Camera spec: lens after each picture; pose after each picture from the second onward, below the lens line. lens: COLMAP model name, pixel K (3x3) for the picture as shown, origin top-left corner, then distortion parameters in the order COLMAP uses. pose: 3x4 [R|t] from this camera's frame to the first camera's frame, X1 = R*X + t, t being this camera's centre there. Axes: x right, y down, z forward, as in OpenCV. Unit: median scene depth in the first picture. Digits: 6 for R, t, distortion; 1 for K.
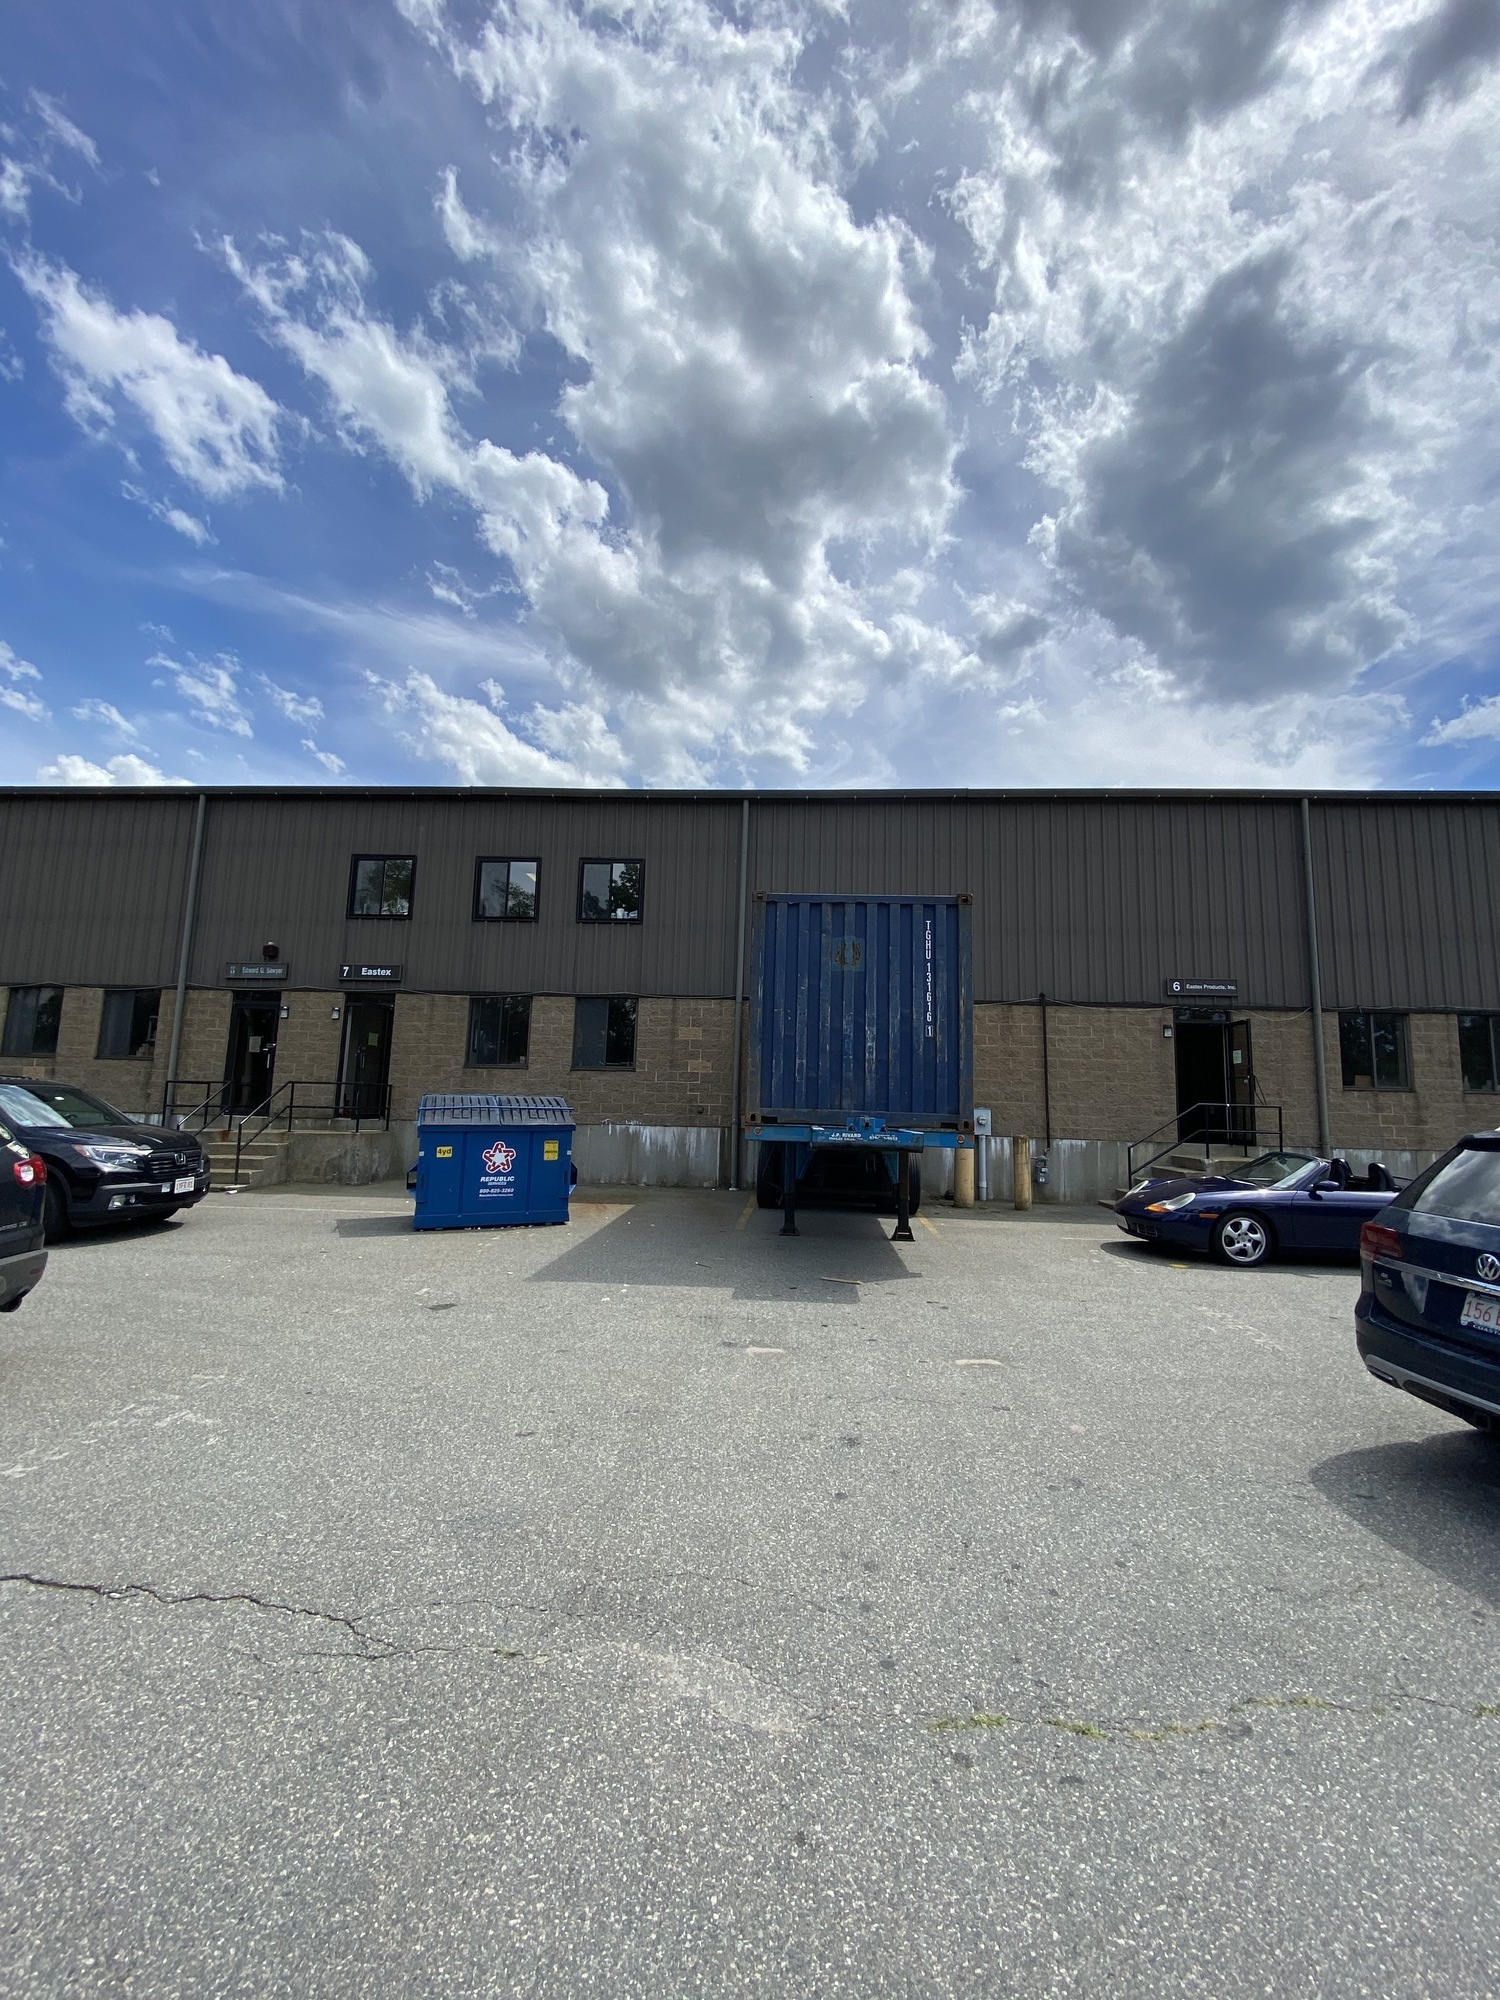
lens RADIAL K [[803.2, 0, 750.0], [0, 803.2, 1000.0], [0, 0, 1]] dist [0.016398, -0.020631]
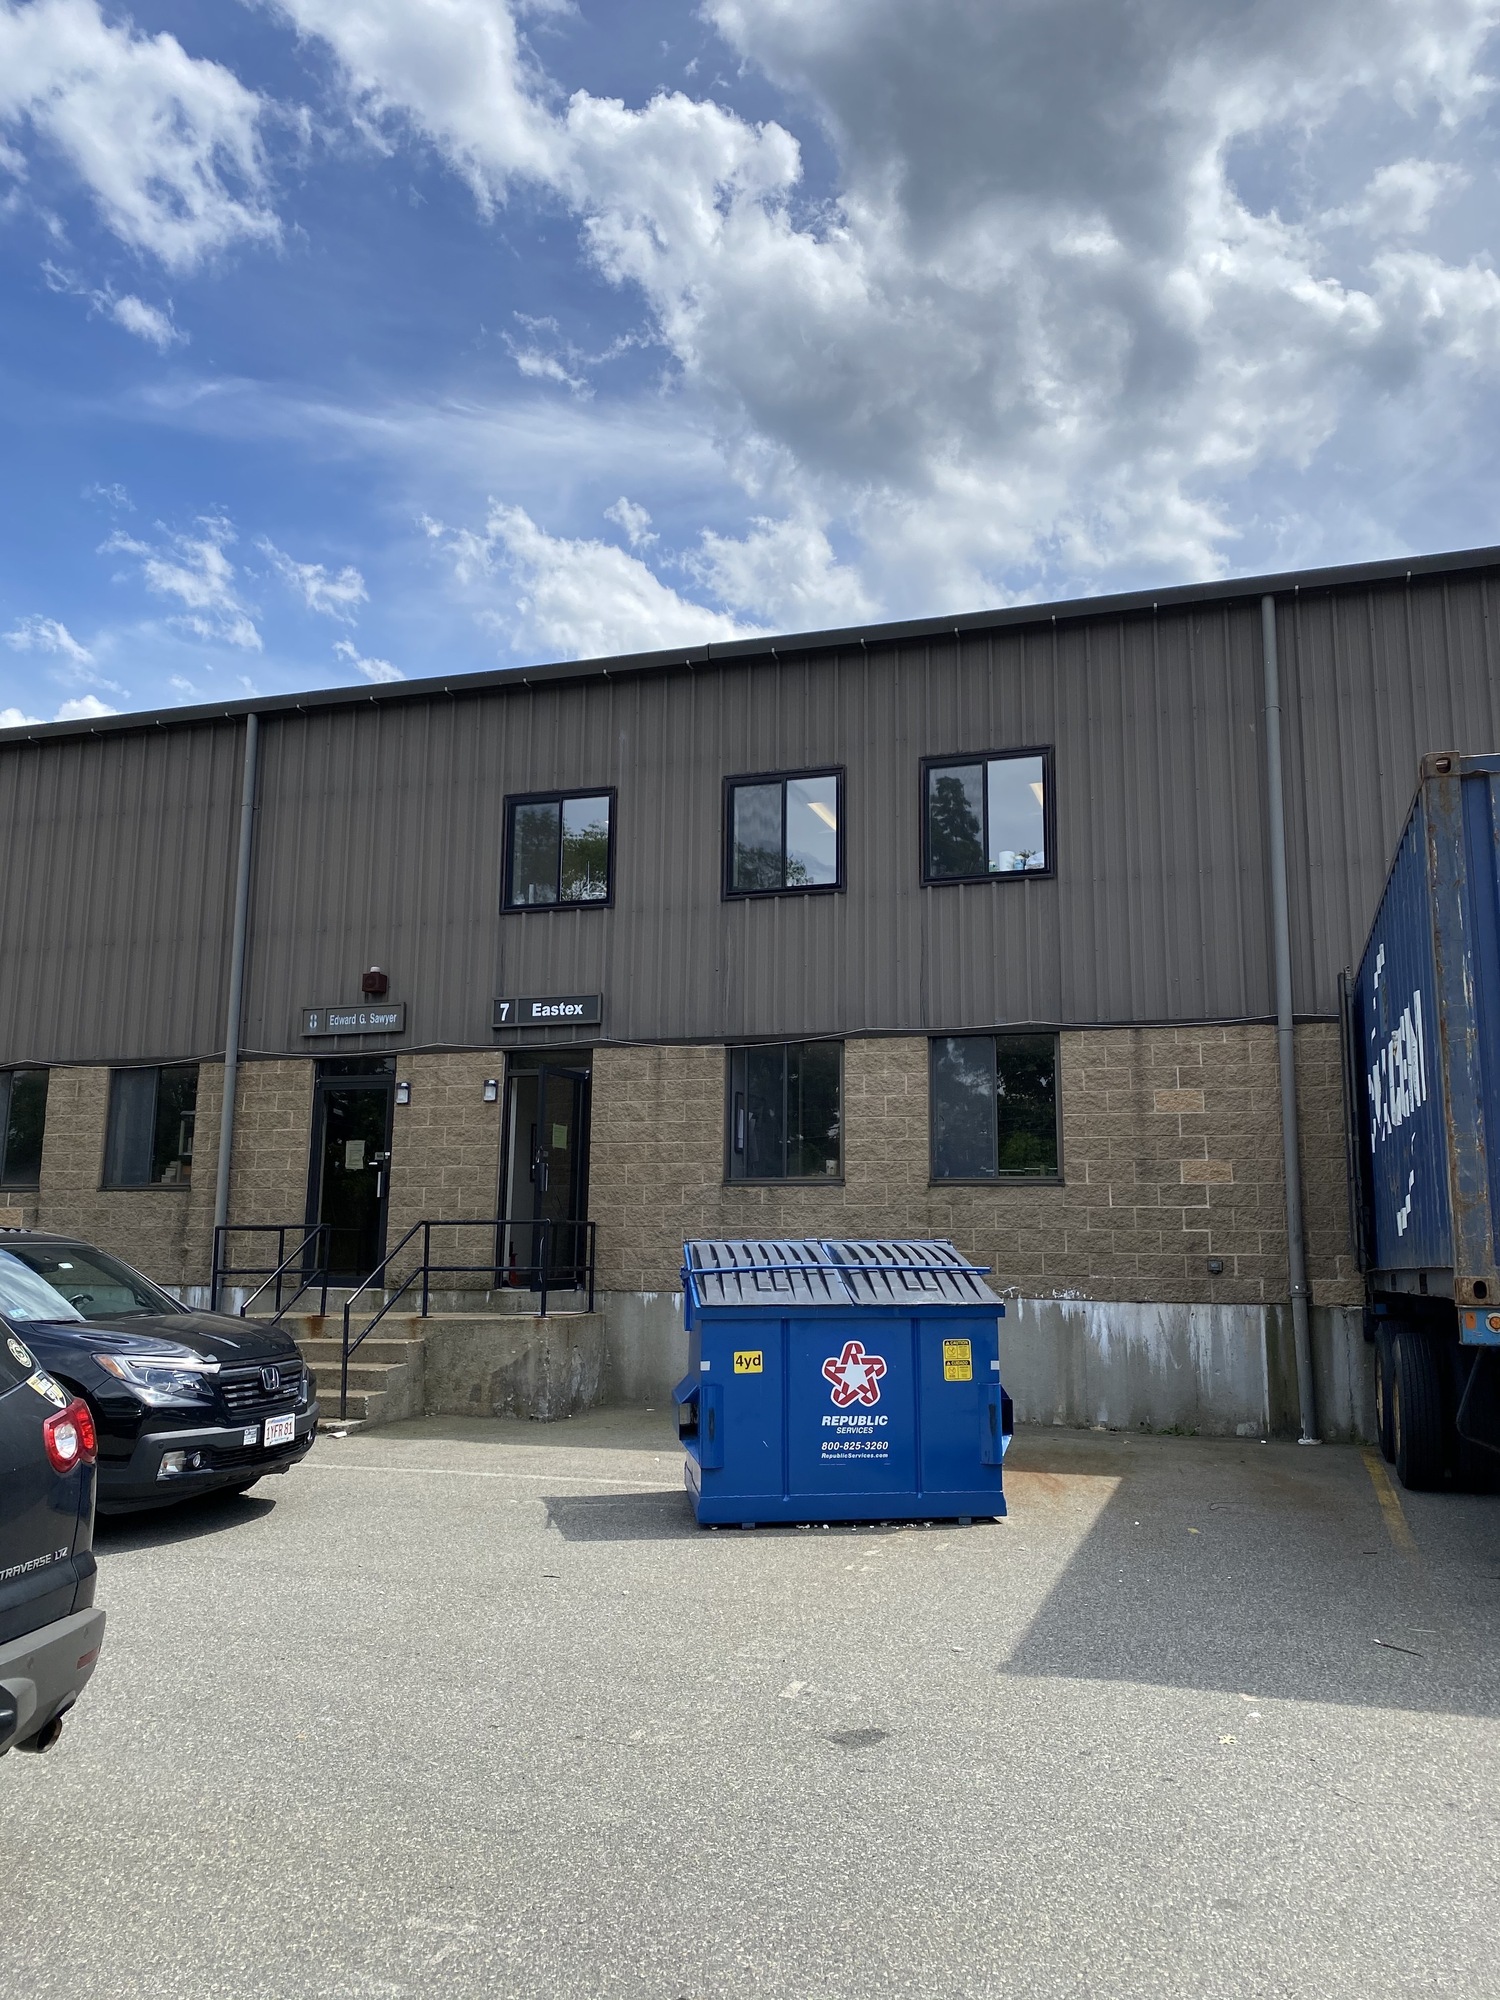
lens RADIAL K [[1484.3, 0, 714.8], [0, 1484.3, 991.8], [0, 0, 1]] dist [0.116489, -0.140508]
pose [[0.963579, -0.061469, -0.260262, -0.107816], [0.051279, 0.997635, -0.045768, 0.003692], [0.262460, 0.030755, 0.964453, 0.081697]]
